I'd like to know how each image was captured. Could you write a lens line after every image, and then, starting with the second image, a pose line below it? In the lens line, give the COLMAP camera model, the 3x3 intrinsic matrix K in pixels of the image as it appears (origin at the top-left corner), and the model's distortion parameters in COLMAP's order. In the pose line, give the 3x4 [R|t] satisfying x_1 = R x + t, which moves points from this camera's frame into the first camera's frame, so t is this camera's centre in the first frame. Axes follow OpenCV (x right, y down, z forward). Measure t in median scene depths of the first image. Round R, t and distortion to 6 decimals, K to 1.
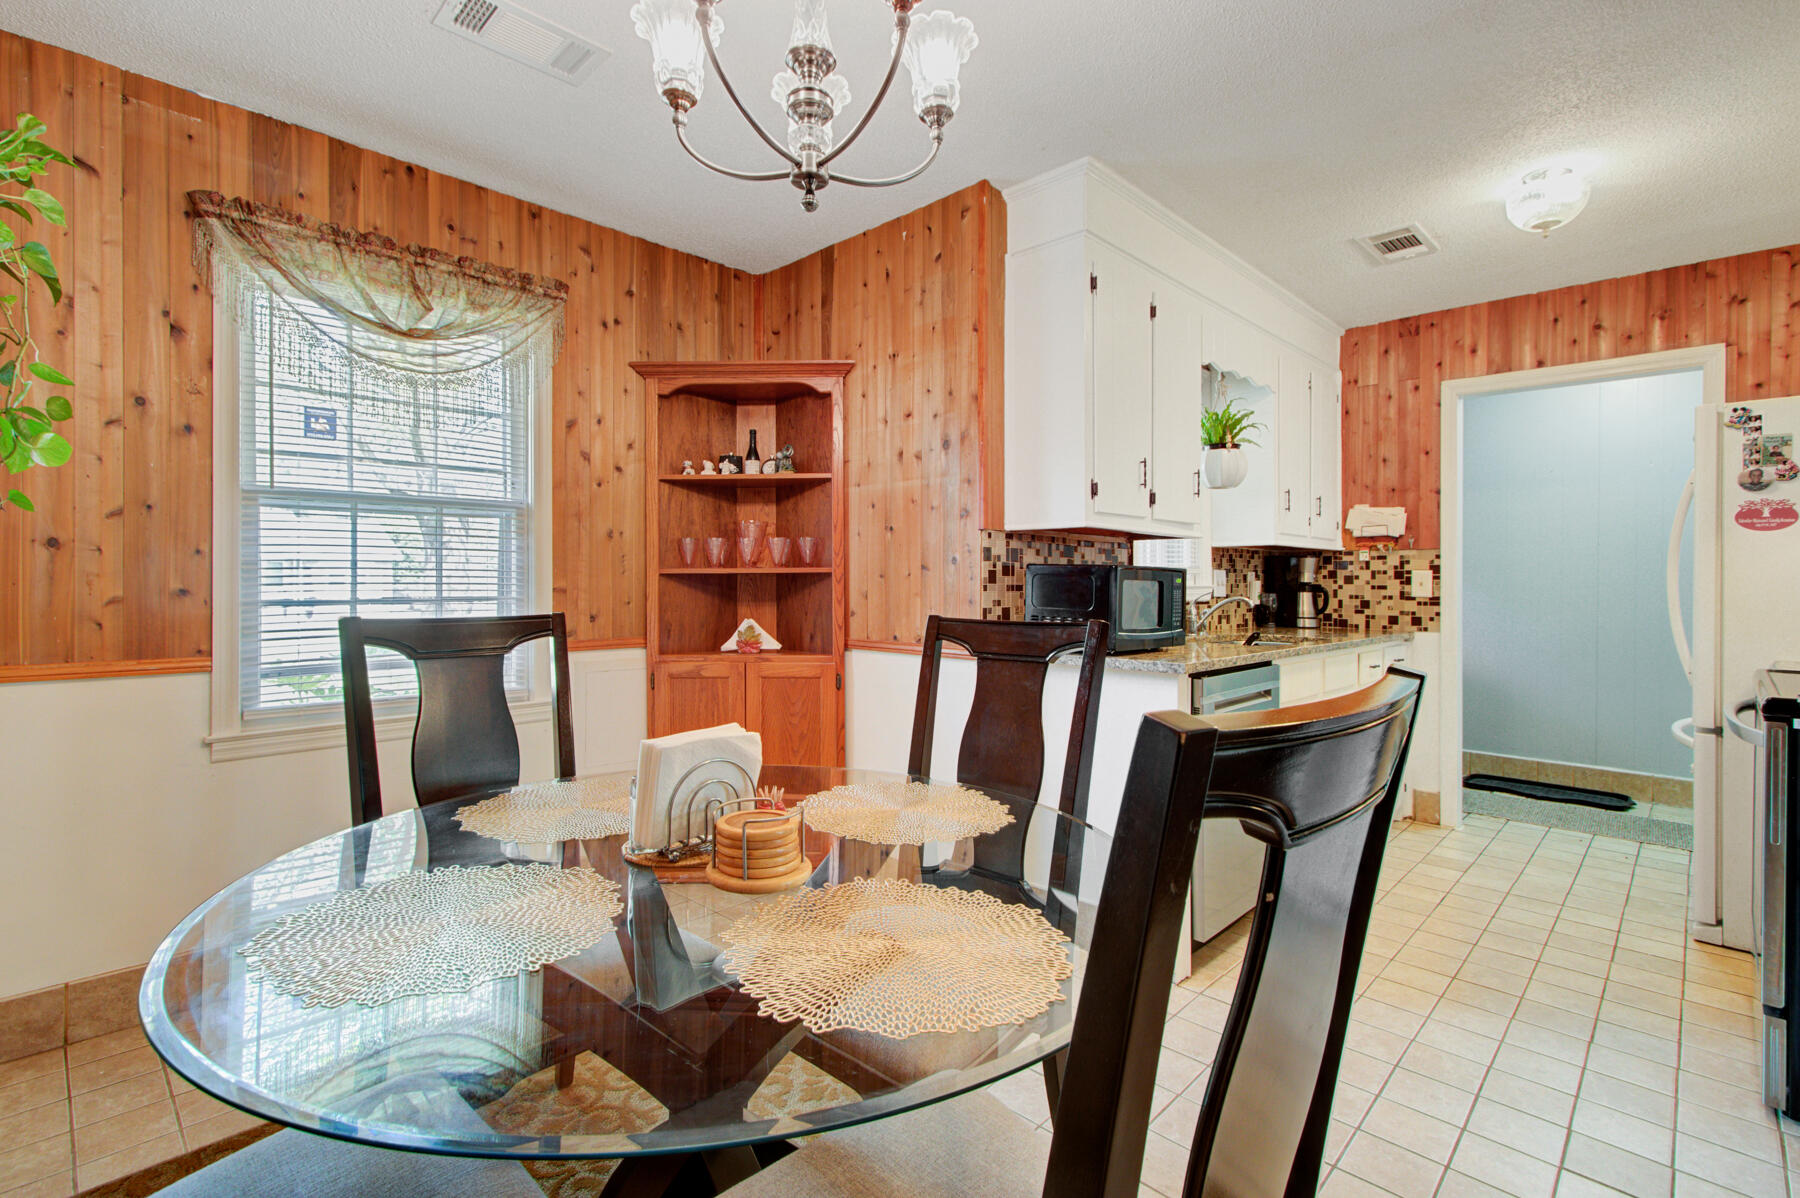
lens RADIAL K [[817.0, 0, 896.4], [0, 817.0, 579.0], [0, 0, 1]] dist [0.009111, 0.000651]
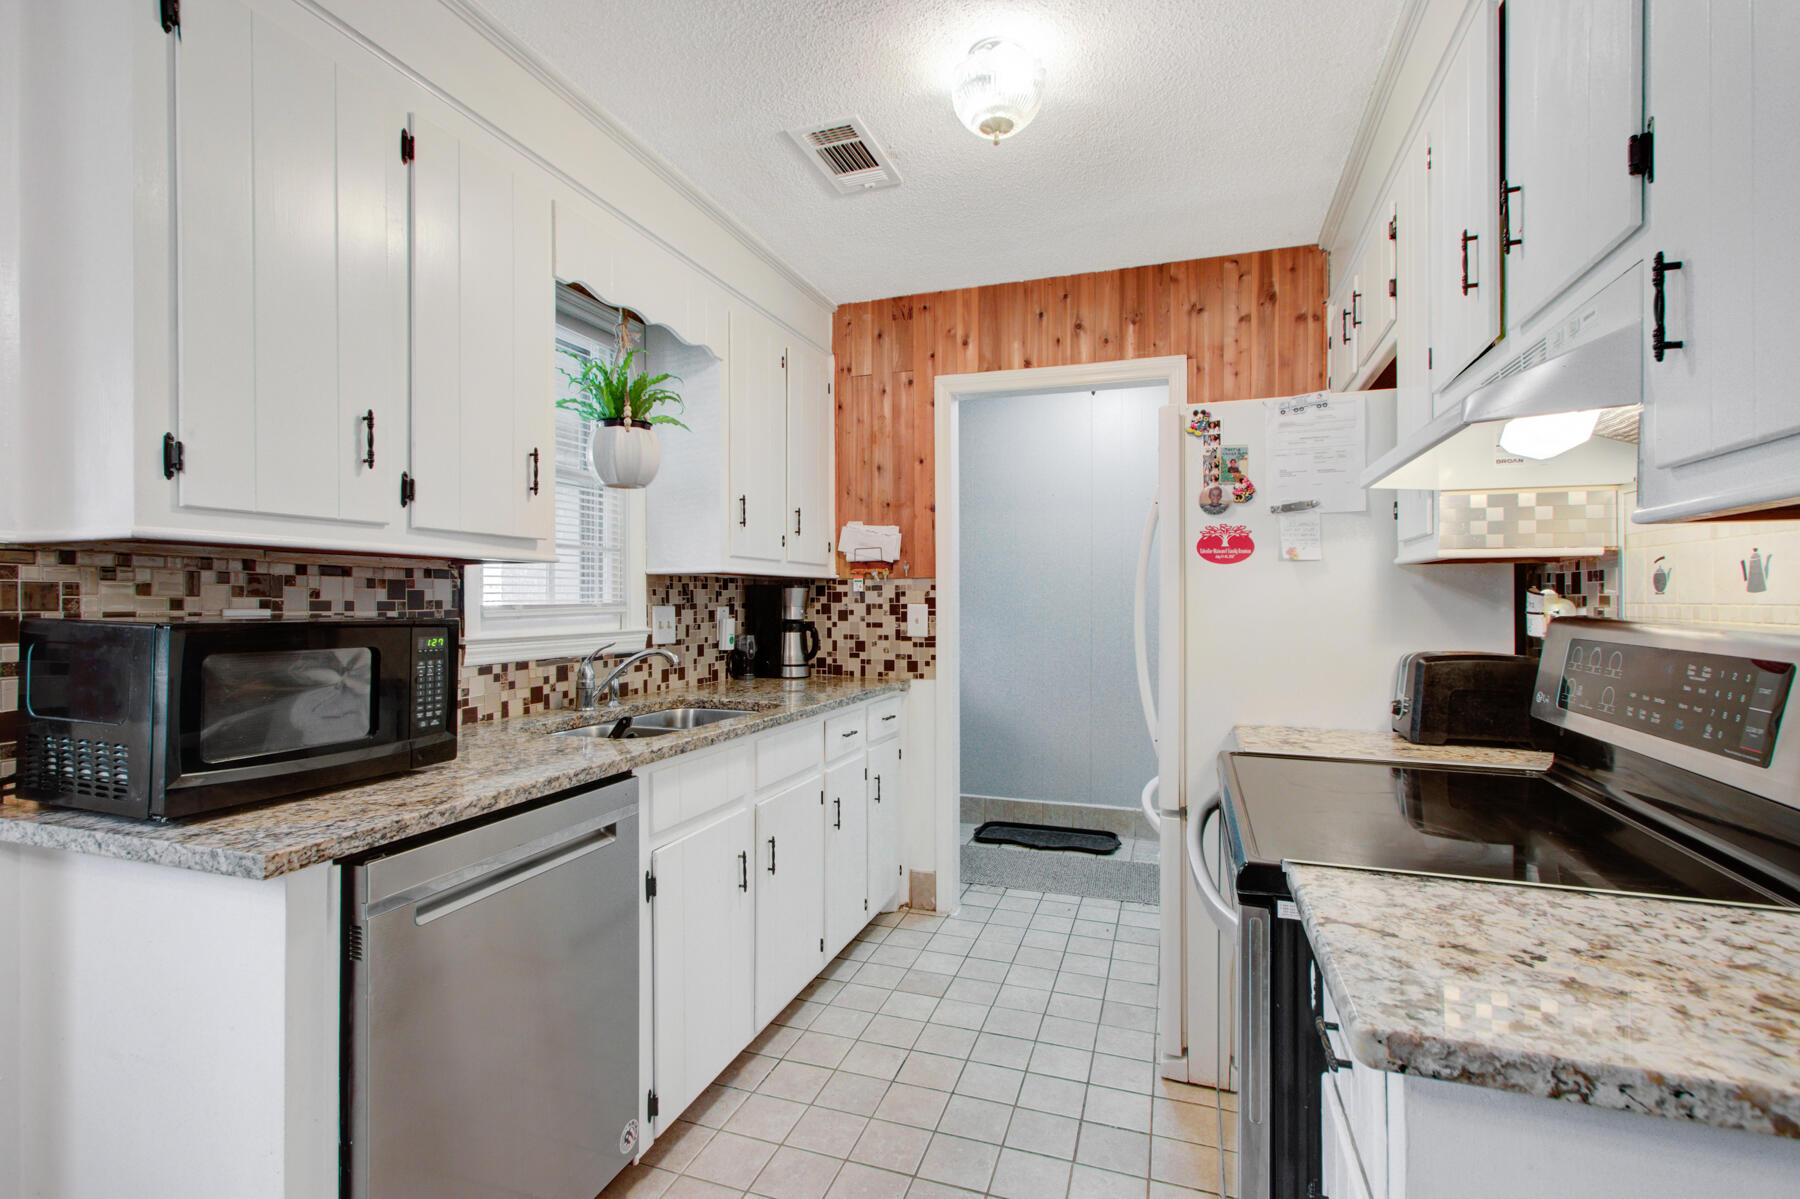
lens RADIAL K [[817.0, 0, 893.1], [0, 817.0, 596.1], [0, 0, 1]] dist [0.009111, 0.000651]
pose [[0.904660, -0.005236, 0.426102, 0.277533], [0.005854, 0.999983, -0.000141, -0.019264], [-0.426094, 0.002622, 0.904675, 0.275081]]
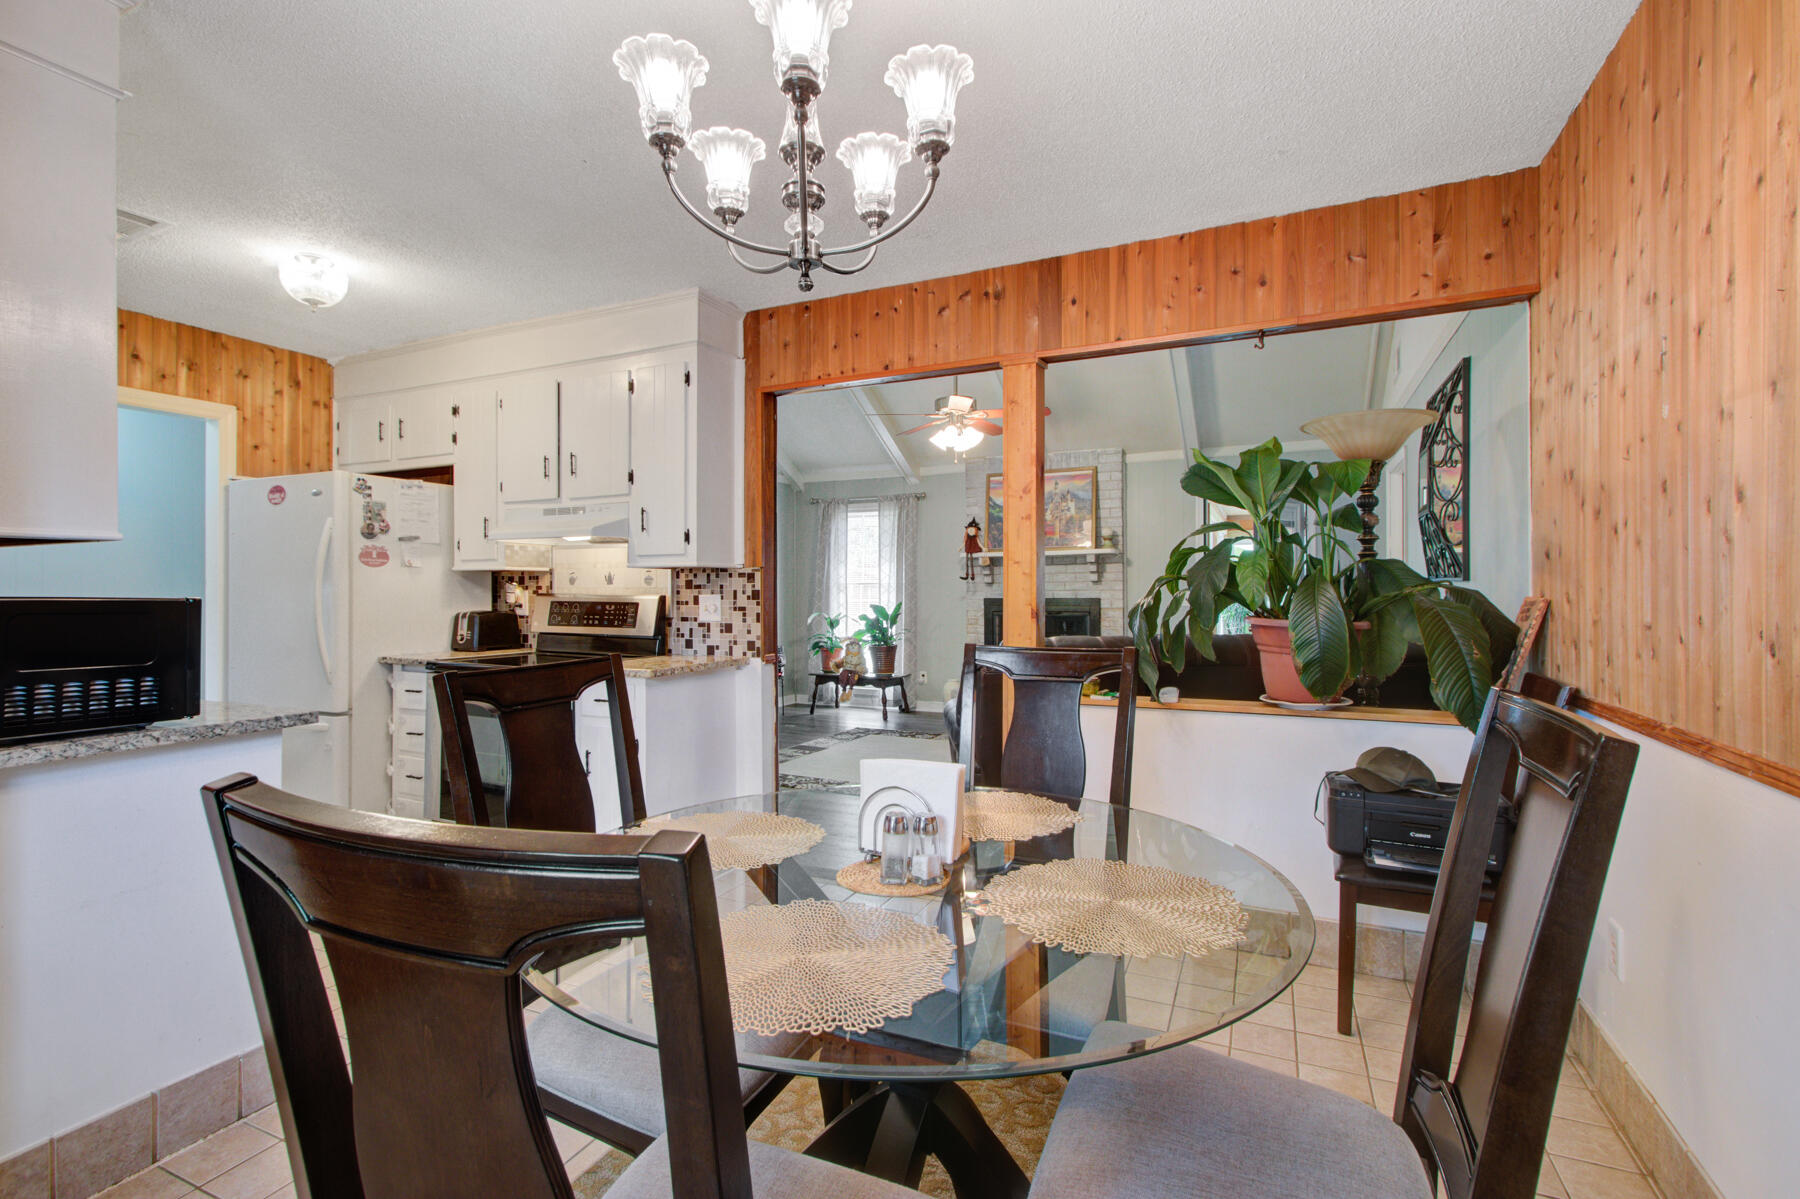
lens RADIAL K [[817.0, 0, 884.7], [0, 817.0, 586.6], [0, 0, 1]] dist [0.009111, 0.000651]
pose [[-0.319843, -0.002122, 0.947468, -0.390149], [-0.000514, 0.999998, 0.002066, -0.018306], [-0.947470, 0.000174, -0.319843, 0.405167]]
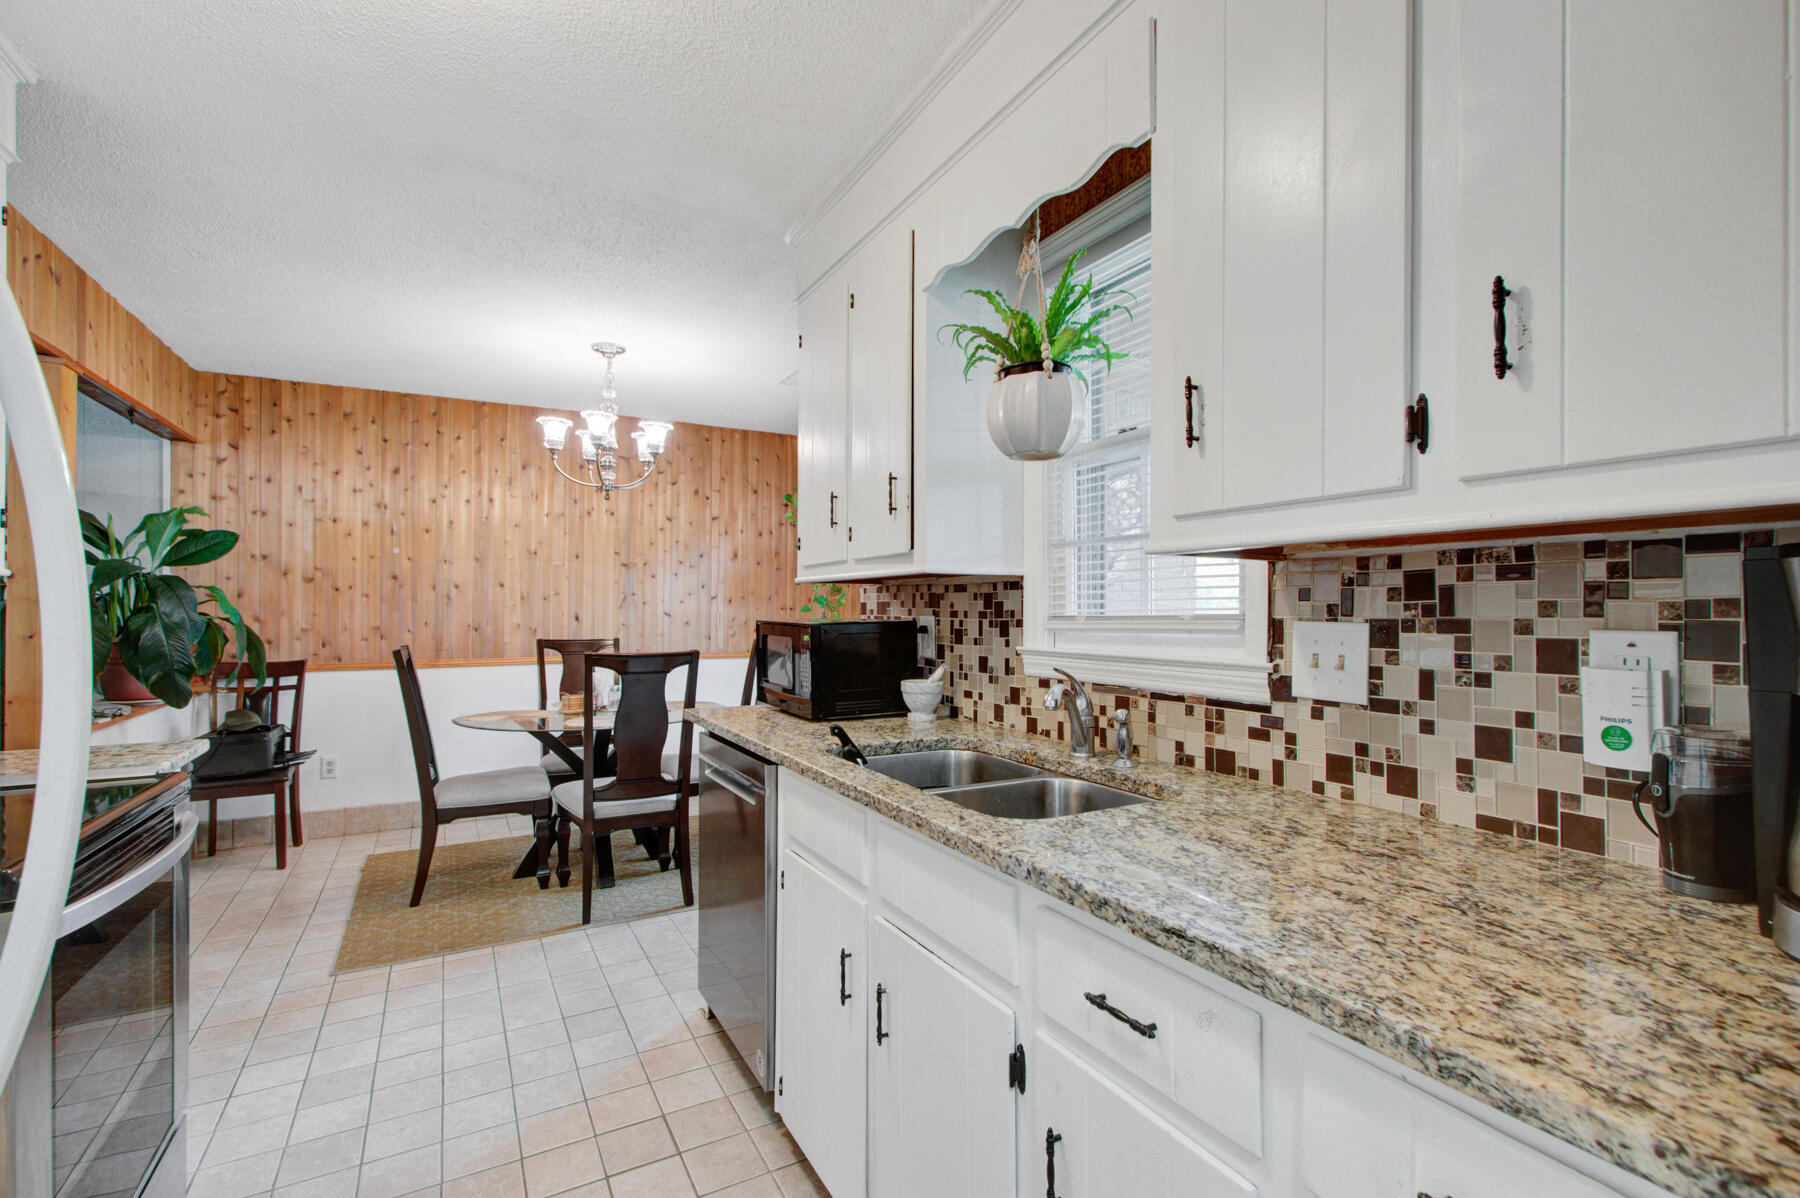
lens RADIAL K [[817.0, 0, 885.9], [0, 817.0, 602.3], [0, 0, 1]] dist [0.009111, 0.000651]
pose [[-0.290098, -0.014324, -0.956890, 0.793719], [0.002060, 0.999876, -0.015592, -0.015216], [0.956995, -0.006494, -0.290033, 0.939466]]
